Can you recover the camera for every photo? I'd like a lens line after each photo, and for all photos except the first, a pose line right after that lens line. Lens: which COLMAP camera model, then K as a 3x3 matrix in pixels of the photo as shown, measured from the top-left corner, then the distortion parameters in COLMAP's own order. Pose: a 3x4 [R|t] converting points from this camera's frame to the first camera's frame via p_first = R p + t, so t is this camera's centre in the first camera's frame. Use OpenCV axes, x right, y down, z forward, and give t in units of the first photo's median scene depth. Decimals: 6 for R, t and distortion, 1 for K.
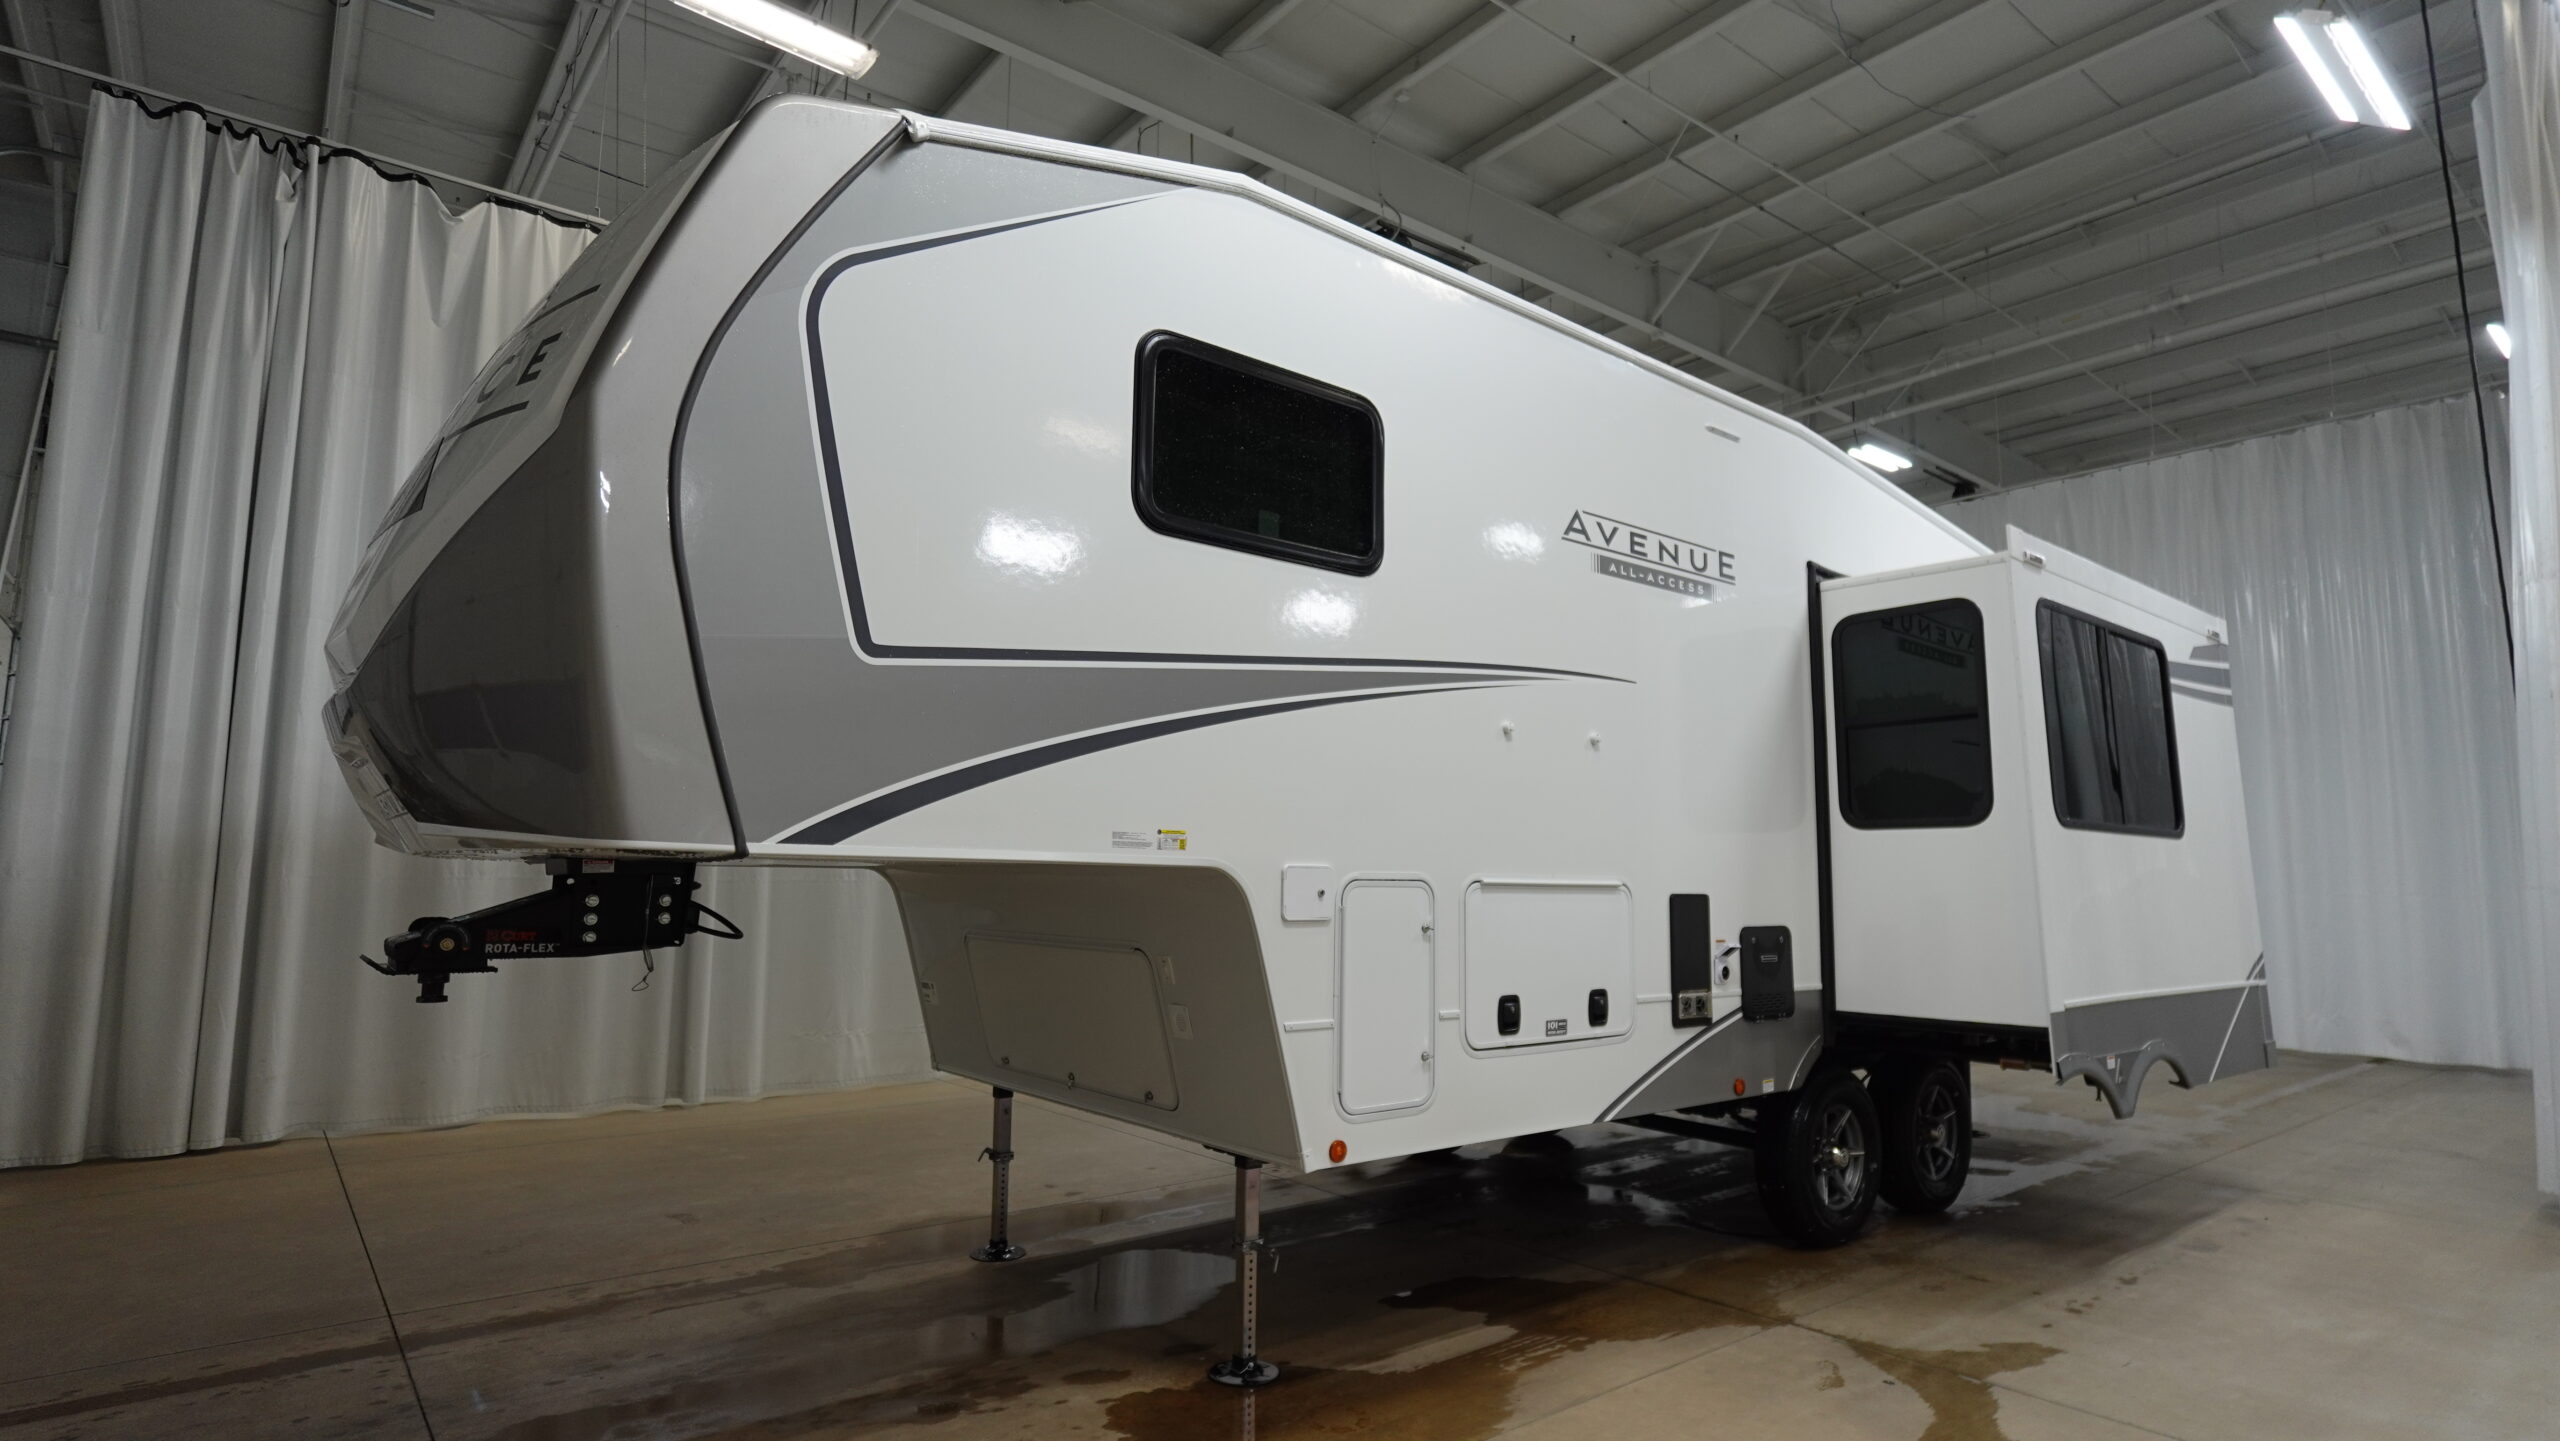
lens RADIAL K [[1289.3, 0, 1271.5], [0, 1289.3, 703.8], [0, 0, 1]] dist [-0.004605, 0.001148]
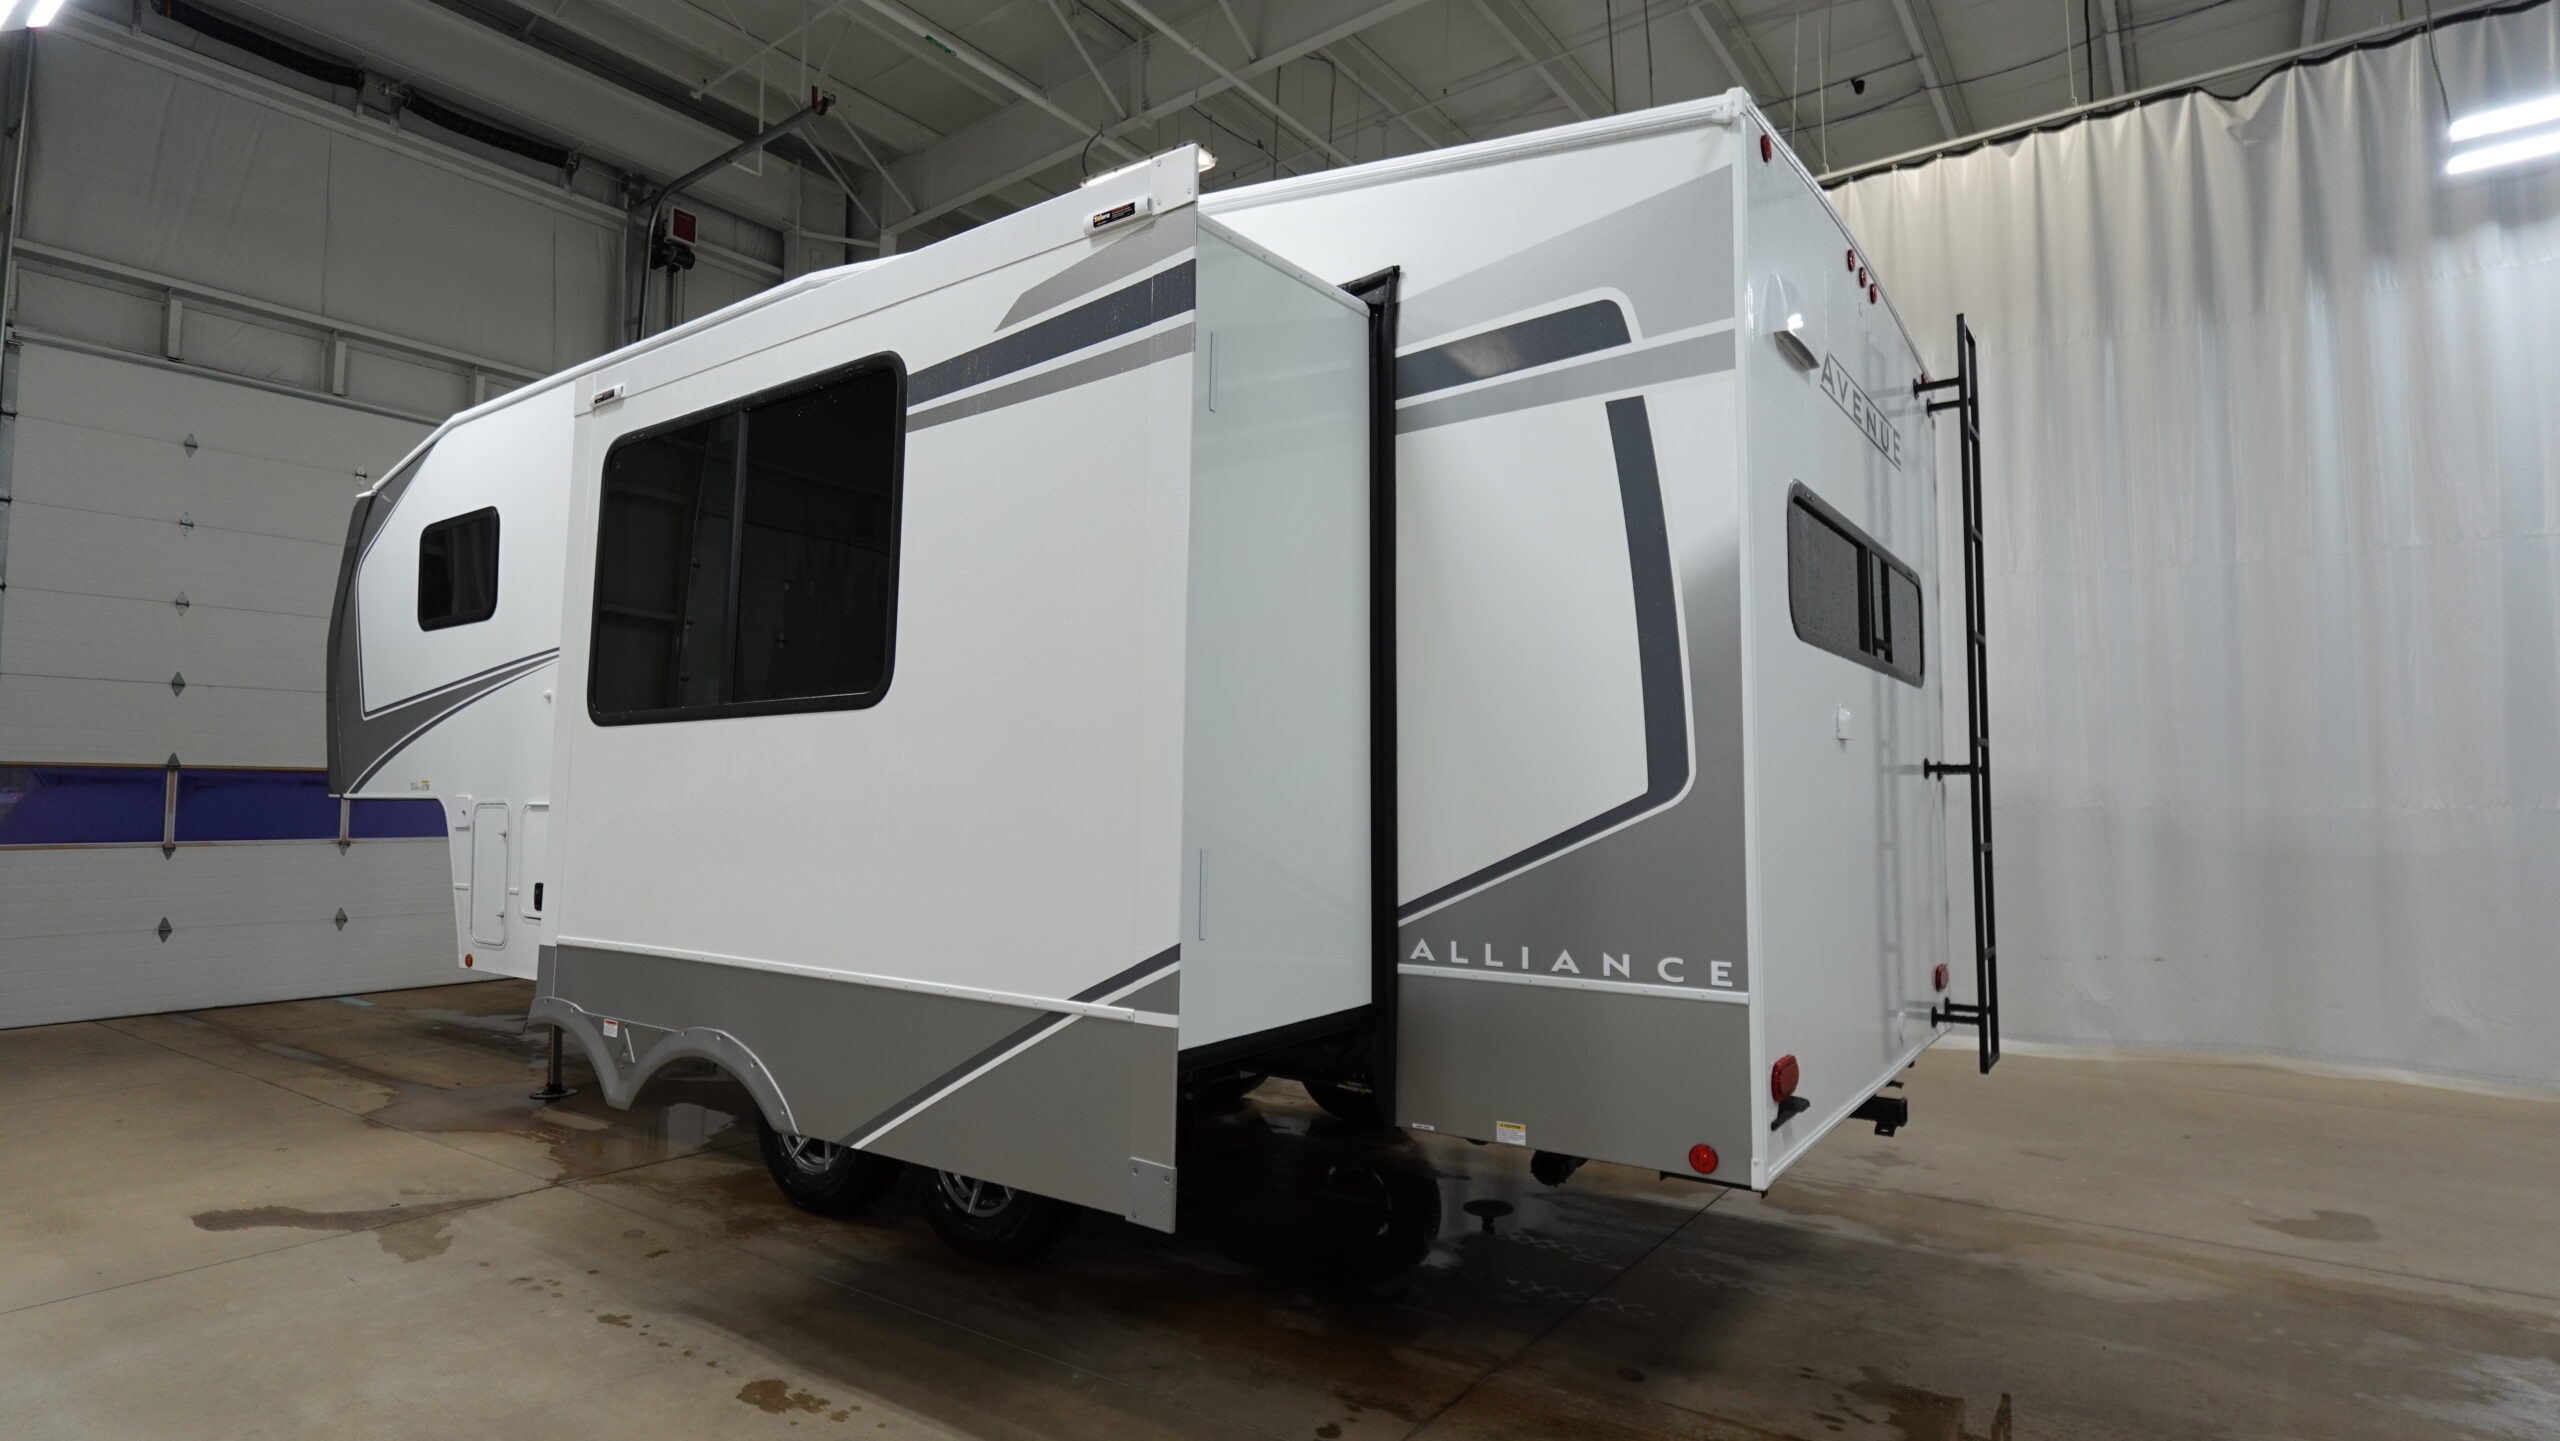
lens RADIAL K [[1289.3, 0, 1302.1], [0, 1289.3, 707.0], [0, 0, 1]] dist [-0.004605, 0.001148]
pose [[0.272000, -0.088316, -0.958236, 1.756069], [0.133910, 0.989565, -0.053193, 0.217544], [0.952935, -0.113849, 0.280988, 1.394759]]
